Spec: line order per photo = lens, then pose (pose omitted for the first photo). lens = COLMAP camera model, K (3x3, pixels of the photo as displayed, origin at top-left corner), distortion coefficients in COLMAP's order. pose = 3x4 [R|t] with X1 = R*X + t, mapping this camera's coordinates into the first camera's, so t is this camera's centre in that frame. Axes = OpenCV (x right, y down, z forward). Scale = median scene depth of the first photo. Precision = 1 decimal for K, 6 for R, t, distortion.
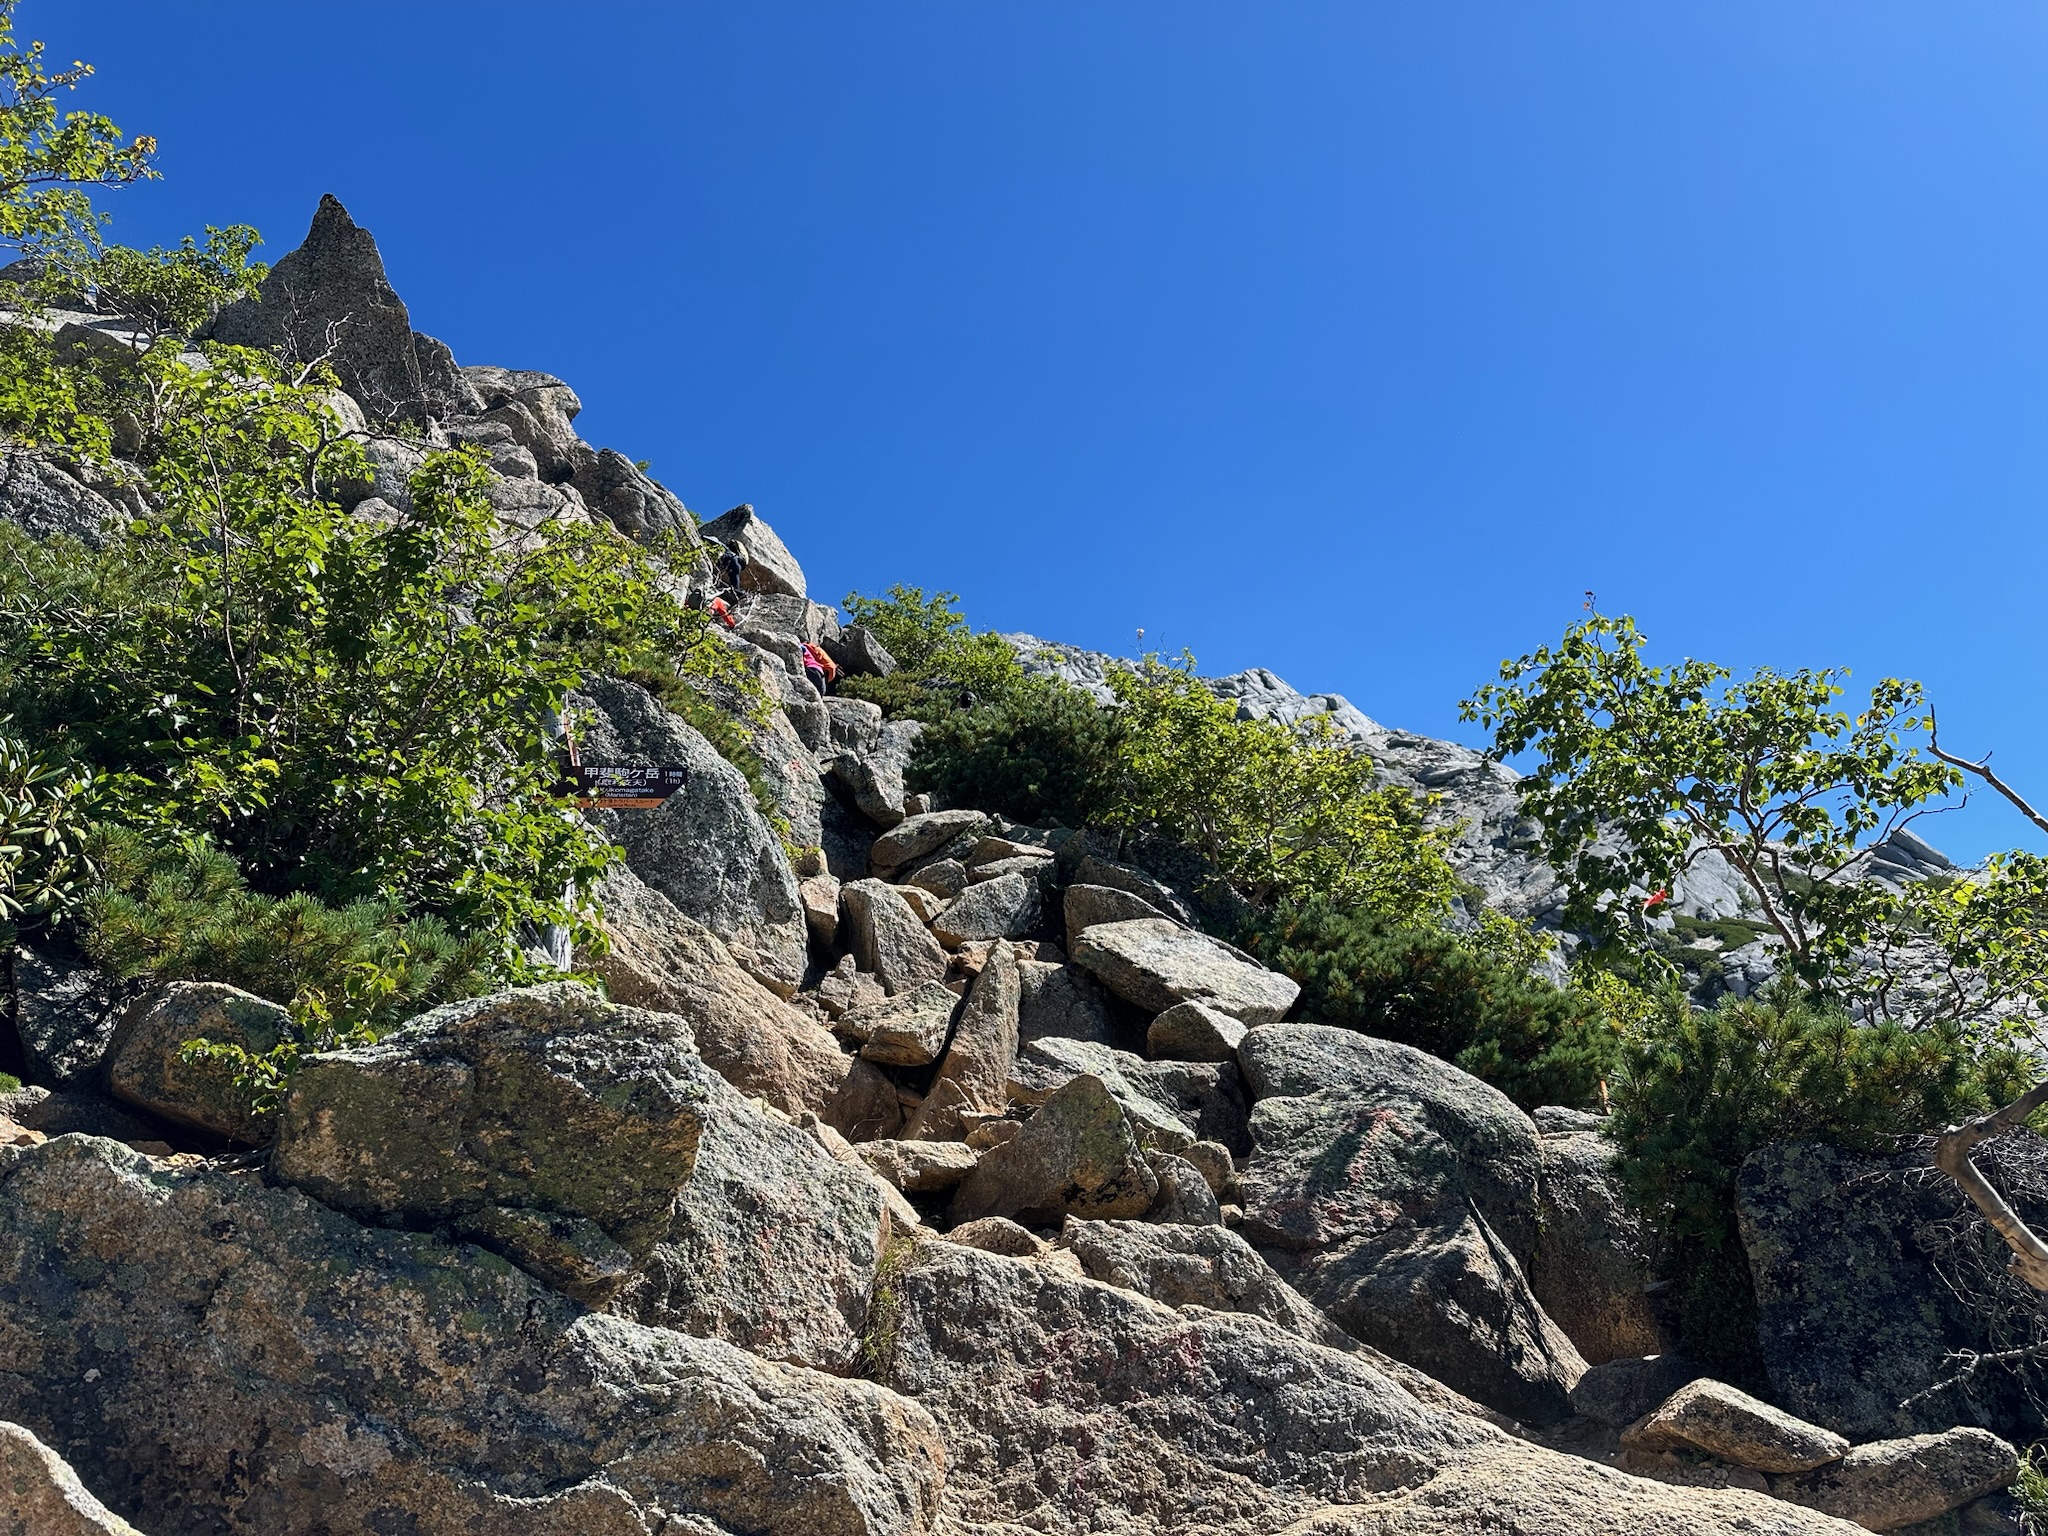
lens RADIAL K [[1415.6, 0, 1020.5], [0, 1415.6, 760.8], [0, 0, 1]] dist [0.005679, 0.000162]
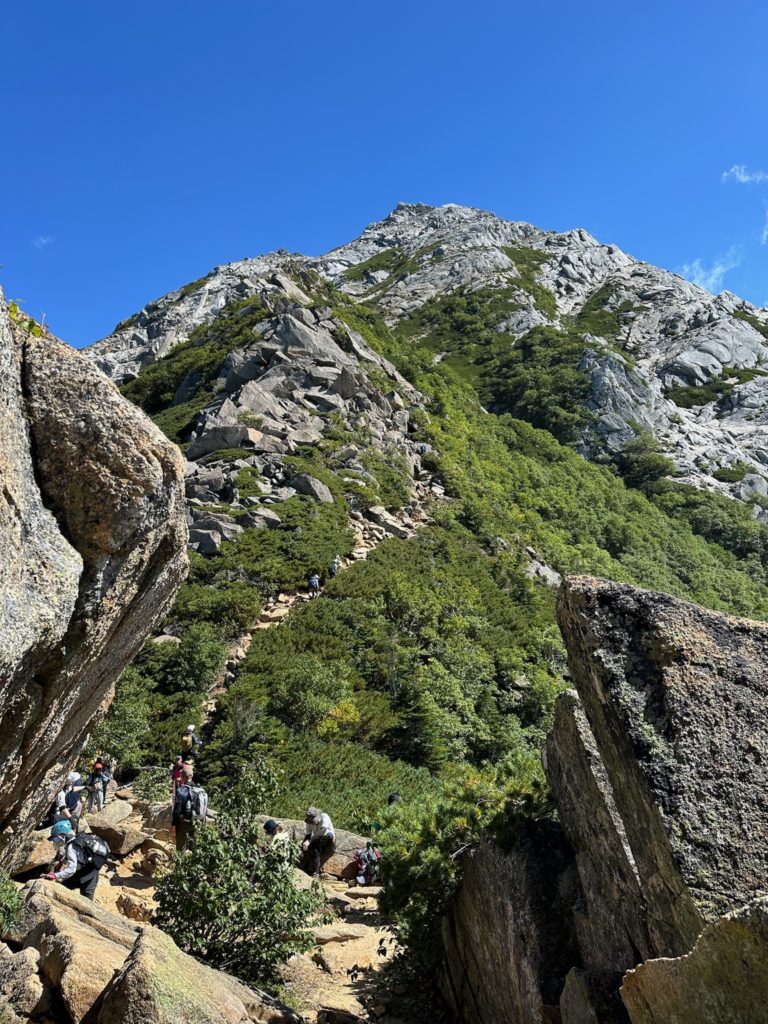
lens RADIAL K [[707.8, 0, 383.9], [0, 707.8, 511.9], [0, 0, 1]] dist [0.005679, 0.000162]
pose [[0.993232, 0.018286, -0.114702, 0.013858], [0.024283, 0.933015, 0.359016, -0.081611], [0.113584, -0.359372, 0.926256, -0.215114]]
